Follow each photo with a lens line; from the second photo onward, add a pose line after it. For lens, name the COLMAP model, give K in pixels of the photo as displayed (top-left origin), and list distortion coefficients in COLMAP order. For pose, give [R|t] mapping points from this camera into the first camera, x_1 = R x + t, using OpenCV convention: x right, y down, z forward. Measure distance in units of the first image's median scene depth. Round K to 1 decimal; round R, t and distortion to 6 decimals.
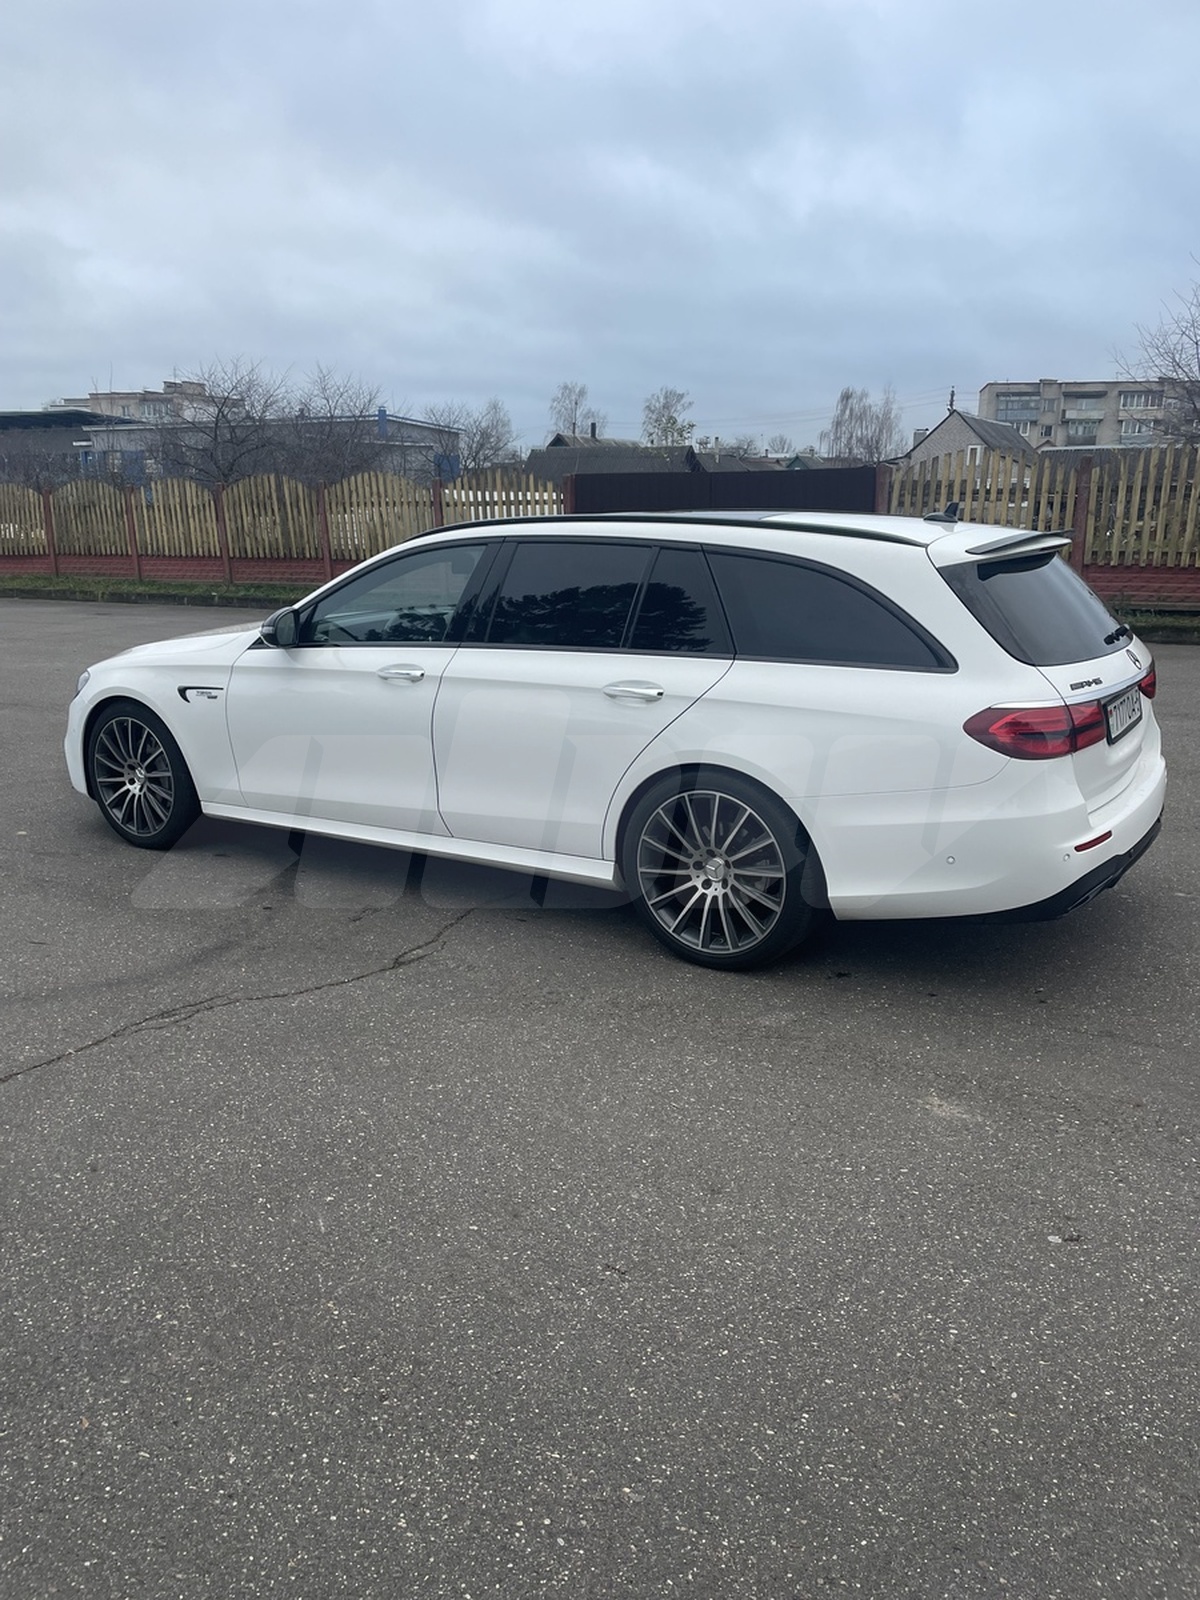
lens RADIAL K [[1217.7, 0, 593.5], [0, 1217.7, 808.1], [0, 0, 1]] dist [0.094207, -0.129979]
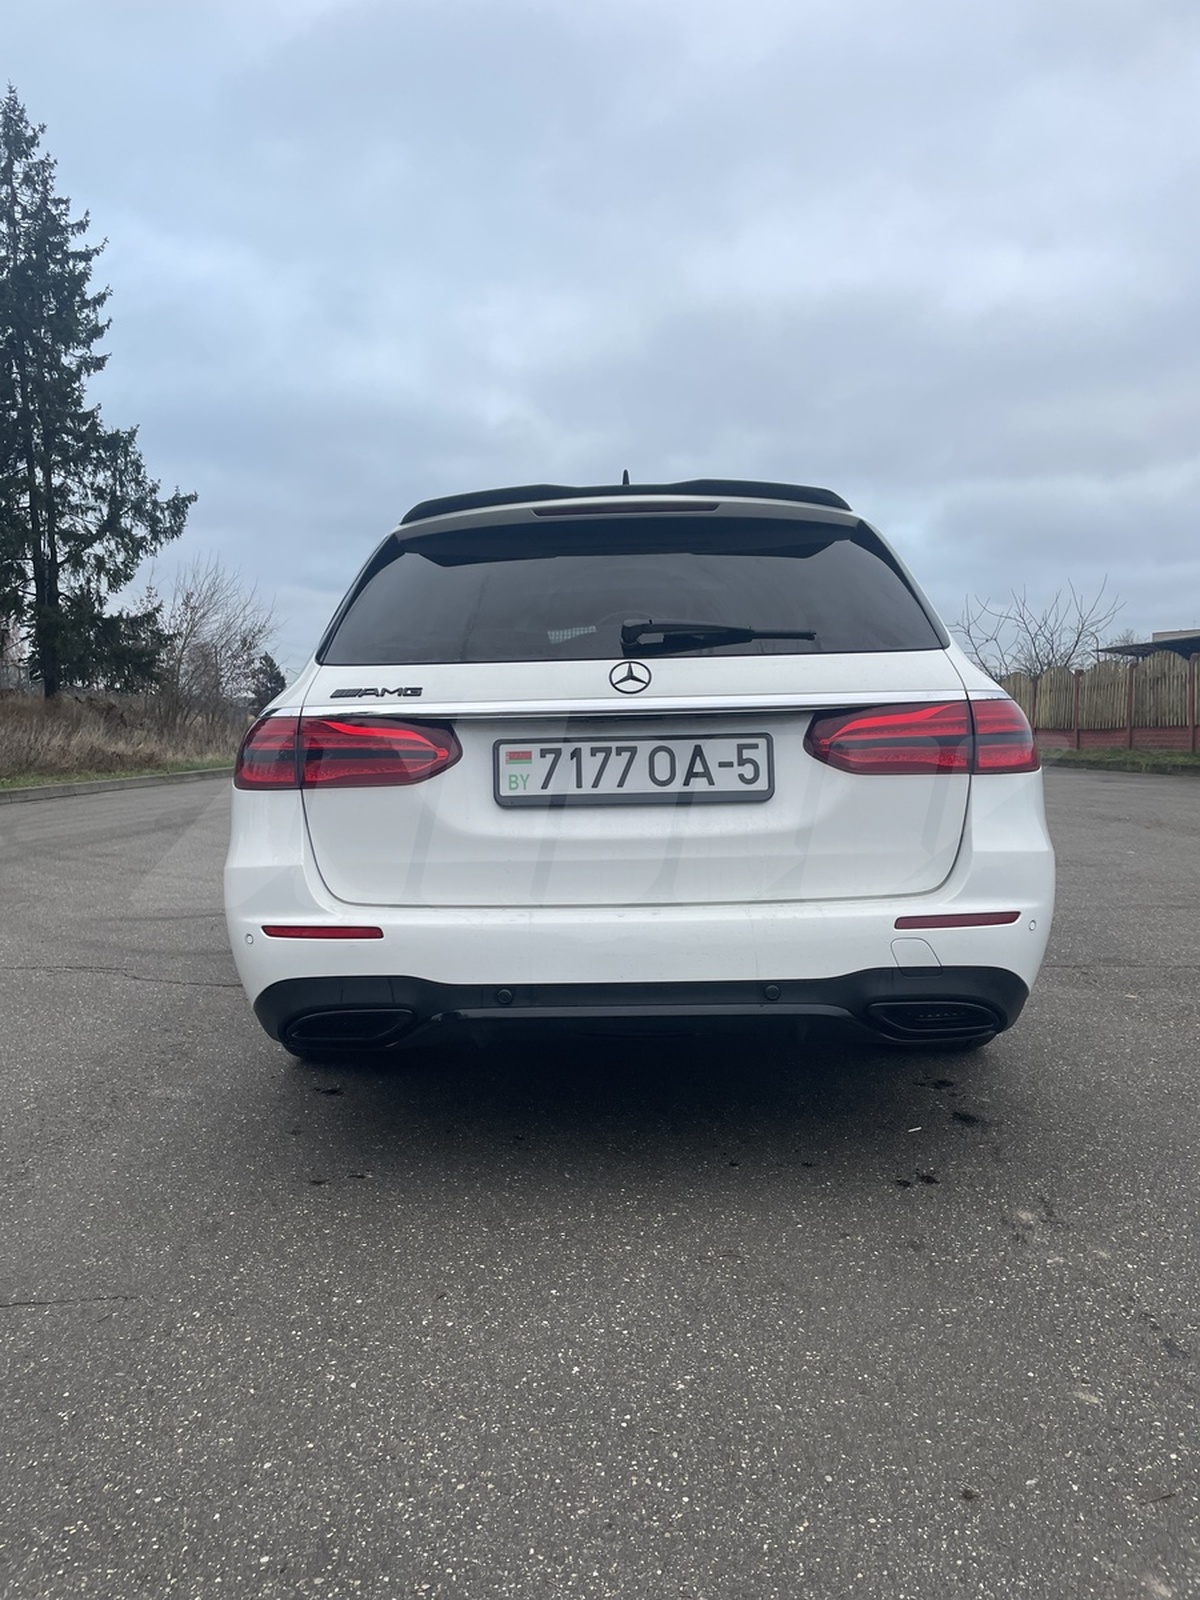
lens RADIAL K [[1217.7, 0, 593.5], [0, 1217.7, 808.1], [0, 0, 1]] dist [0.094207, -0.129979]
pose [[0.523469, 0.059165, -0.849988, 0.854940], [-0.196373, 0.979108, -0.052785, -0.024775], [0.829107, 0.194546, 0.524150, 0.649763]]
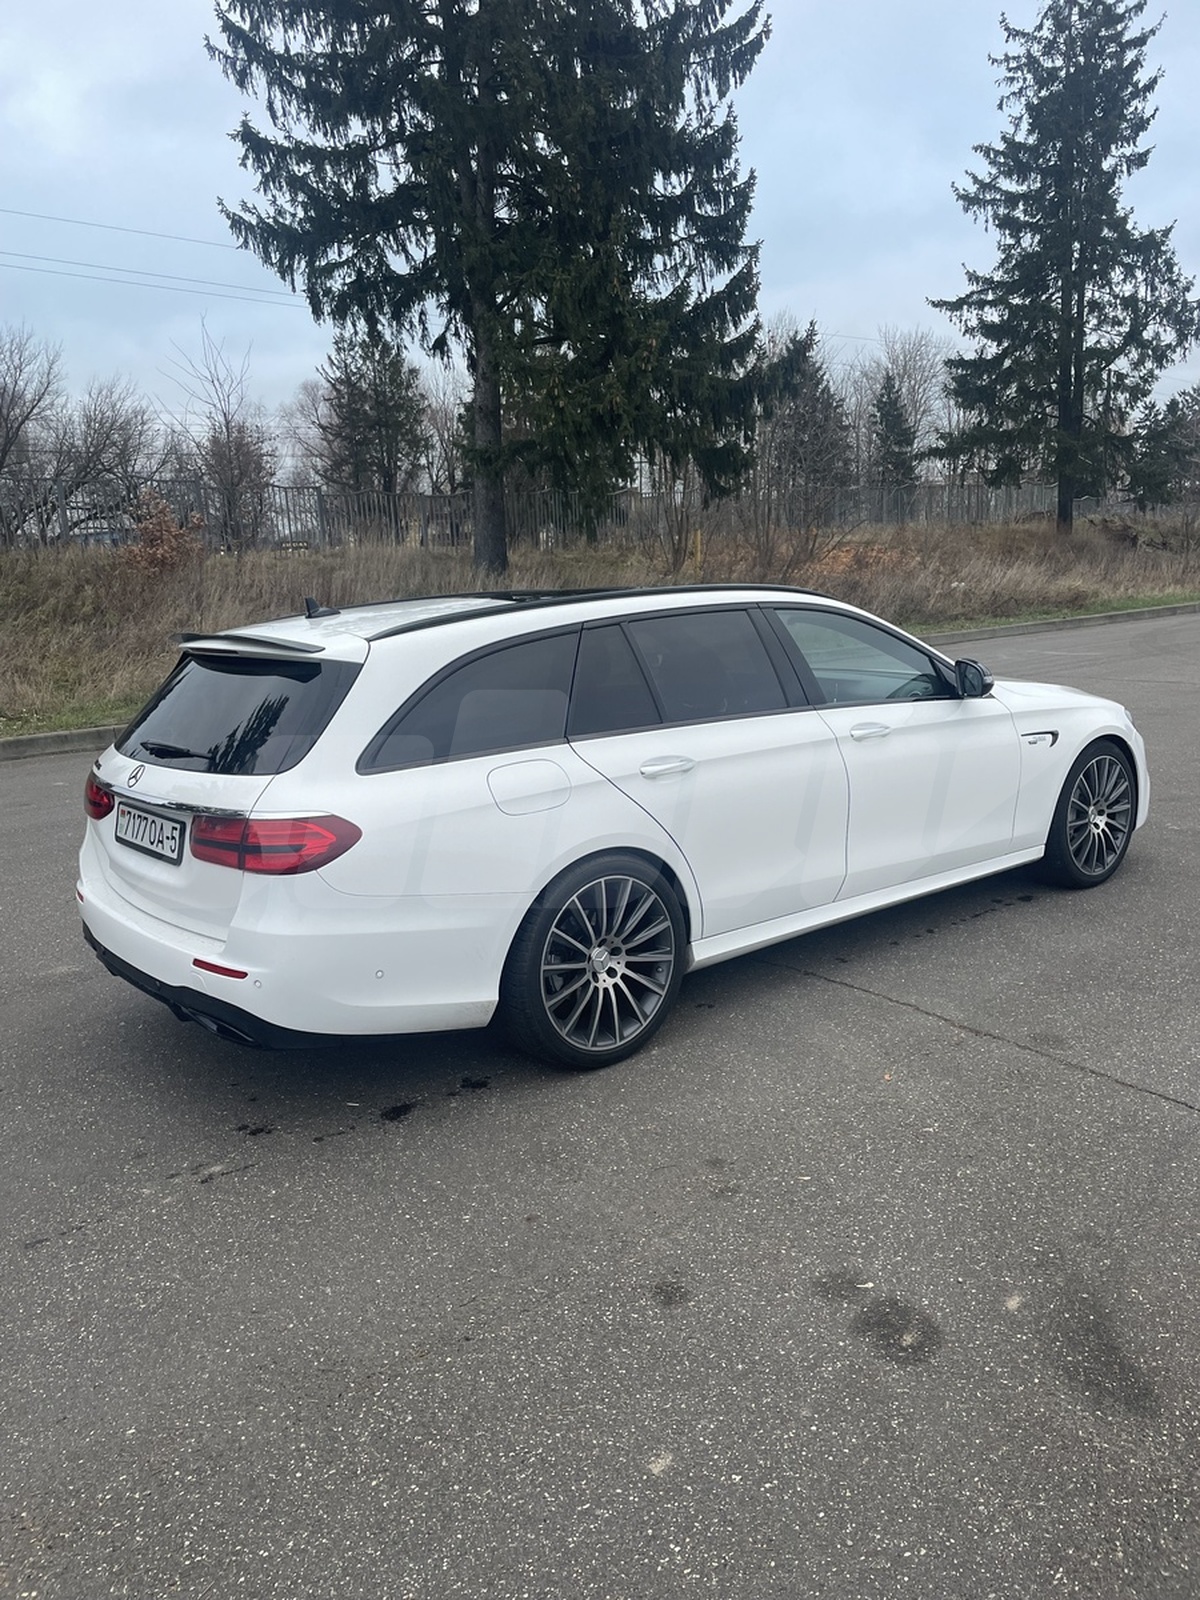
lens RADIAL K [[1217.7, 0, 593.5], [0, 1217.7, 808.1], [0, 0, 1]] dist [0.094207, -0.129979]
pose [[-0.304433, 0.213692, -0.928254, 1.116931], [-0.188947, 0.941598, 0.278732, -0.391610], [0.933606, 0.260246, -0.246277, 1.447850]]
